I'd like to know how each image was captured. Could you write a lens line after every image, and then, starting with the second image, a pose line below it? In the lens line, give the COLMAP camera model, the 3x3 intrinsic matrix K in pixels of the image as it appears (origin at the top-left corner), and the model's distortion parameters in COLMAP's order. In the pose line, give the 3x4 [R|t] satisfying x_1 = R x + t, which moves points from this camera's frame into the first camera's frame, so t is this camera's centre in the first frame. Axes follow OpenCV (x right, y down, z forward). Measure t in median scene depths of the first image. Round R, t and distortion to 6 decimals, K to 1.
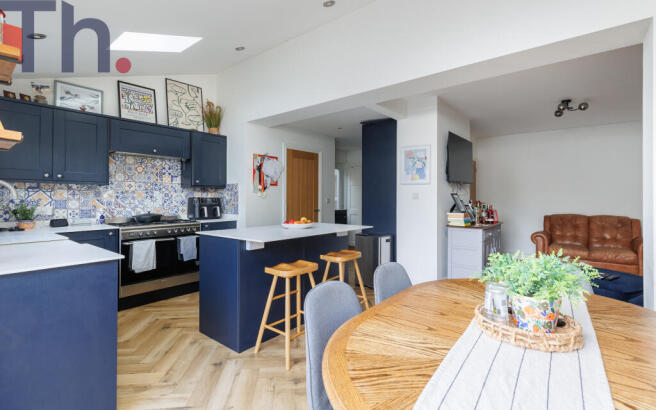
lens RADIAL K [[307.6, 0, 325.9], [0, 307.6, 195.1], [0, 0, 1]] dist [0.001303, 0.000233]
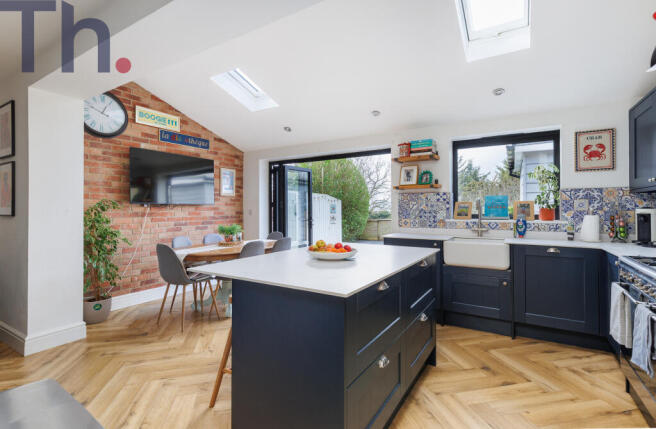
lens RADIAL K [[304.9, 0, 325.8], [0, 304.9, 207.0], [0, 0, 1]] dist [0.000552, 0.000039]
pose [[-0.992214, -0.004720, -0.124454, -0.032493], [-0.003990, 0.999973, -0.006114, 0.042559], [0.124479, -0.005570, -0.992207, 2.180091]]
